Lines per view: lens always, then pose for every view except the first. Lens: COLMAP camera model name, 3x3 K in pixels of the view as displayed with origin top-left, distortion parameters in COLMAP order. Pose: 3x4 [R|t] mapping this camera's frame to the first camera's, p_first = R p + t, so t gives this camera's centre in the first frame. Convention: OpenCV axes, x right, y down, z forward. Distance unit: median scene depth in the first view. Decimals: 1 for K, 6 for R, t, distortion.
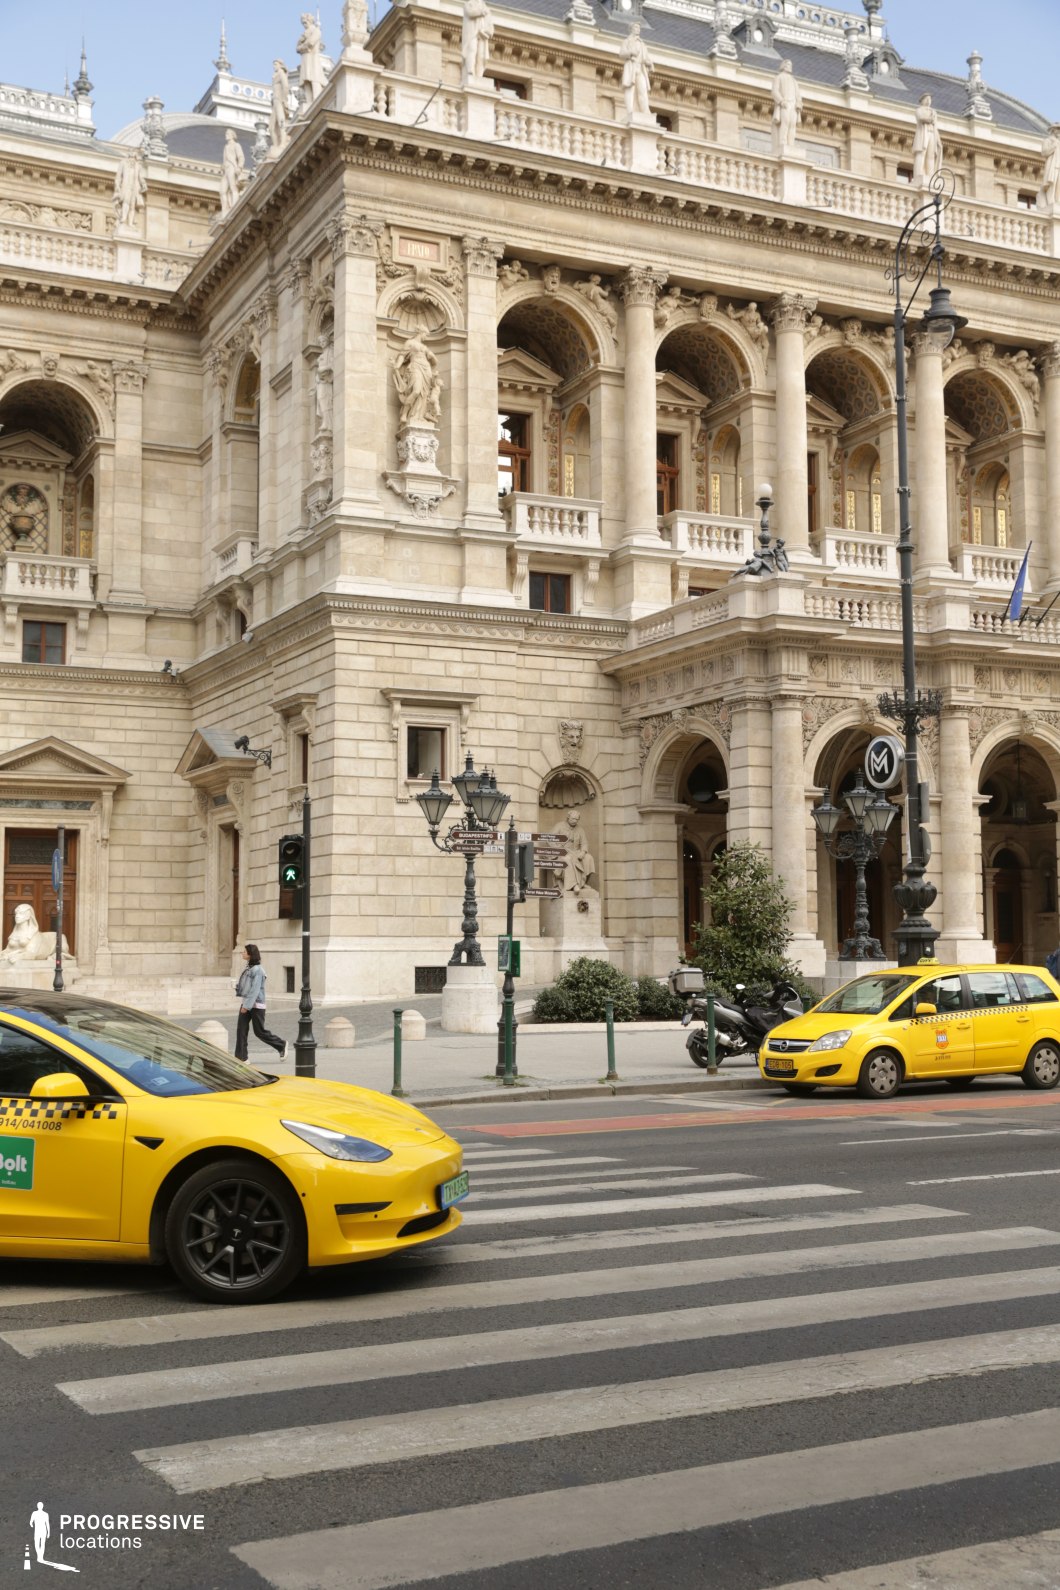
lens RADIAL K [[1760.0, 0, 490.4], [0, 1760.0, 792.9], [0, 0, 1]] dist [0.023601, 0.022617]
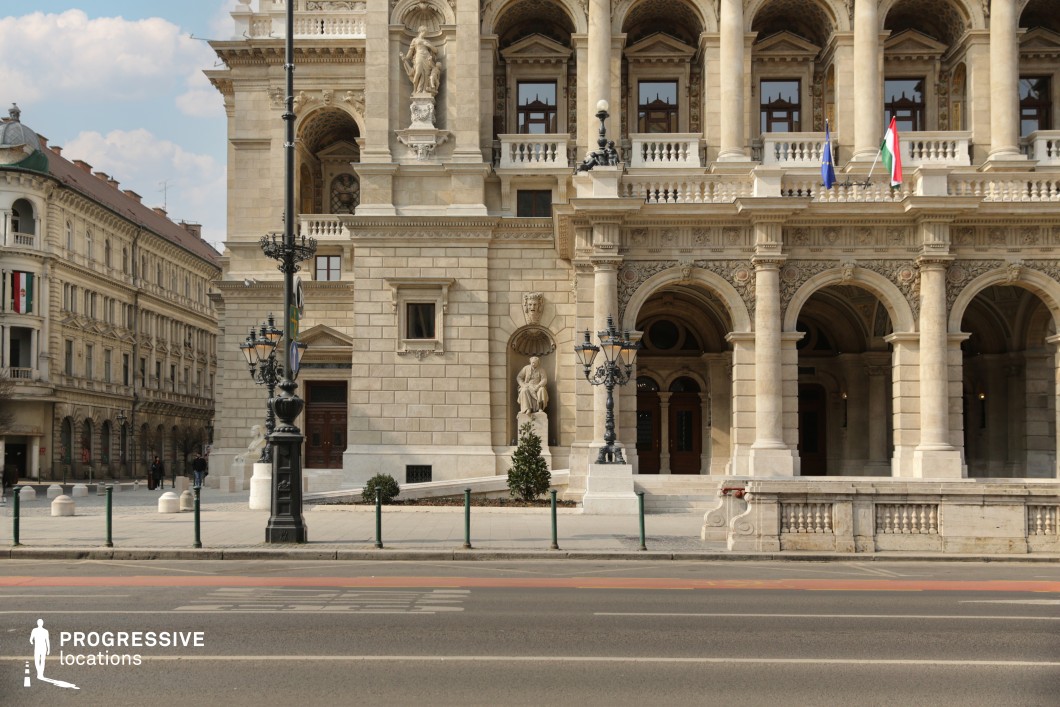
lens RADIAL K [[1108.3, 0, 528.5], [0, 1108.3, 334.6], [0, 0, 1]] dist [0.010166, 0.017444]
pose [[0.873116, -0.043765, -0.485544, 0.477313], [0.032553, 0.998973, -0.031506, 0.020727], [0.486425, 0.011702, 0.873644, 0.223549]]
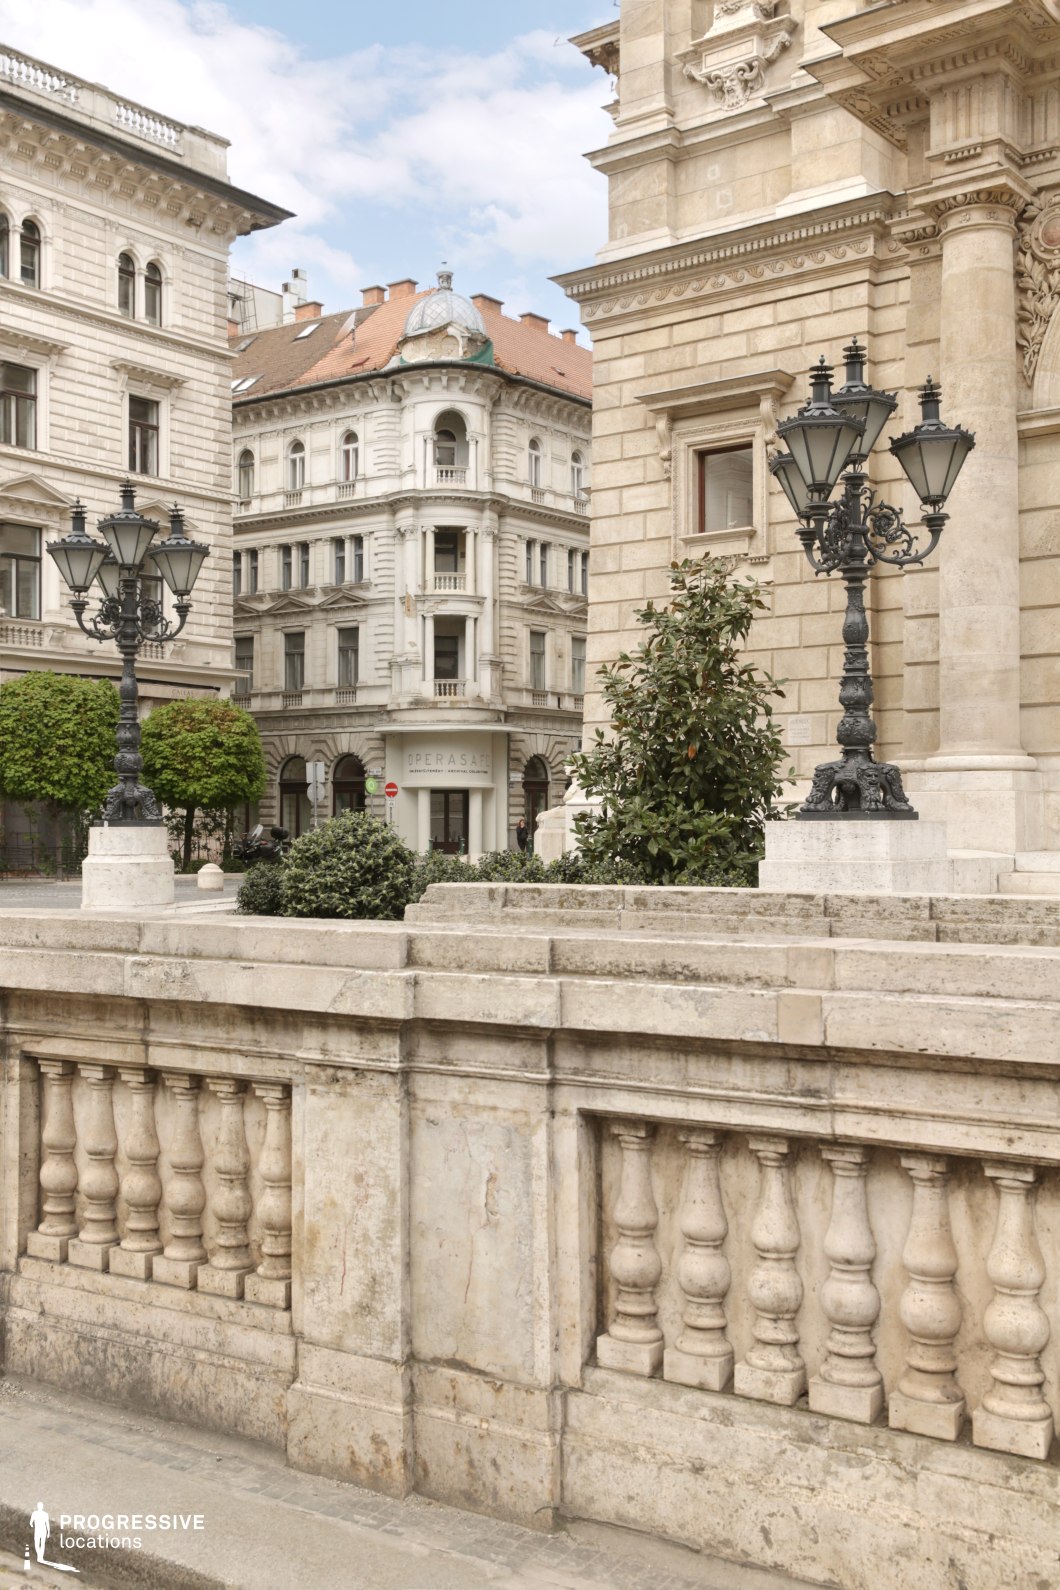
lens RADIAL K [[1662.5, 0, 530.0], [0, 1662.5, 795.0], [0, 0, 1]] dist [0.010166, 0.017444]
pose [[0.435016, -0.012876, -0.900331, 0.448261], [0.084489, 0.996070, 0.026578, 0.062406], [0.896450, -0.087630, 0.434394, 0.650728]]
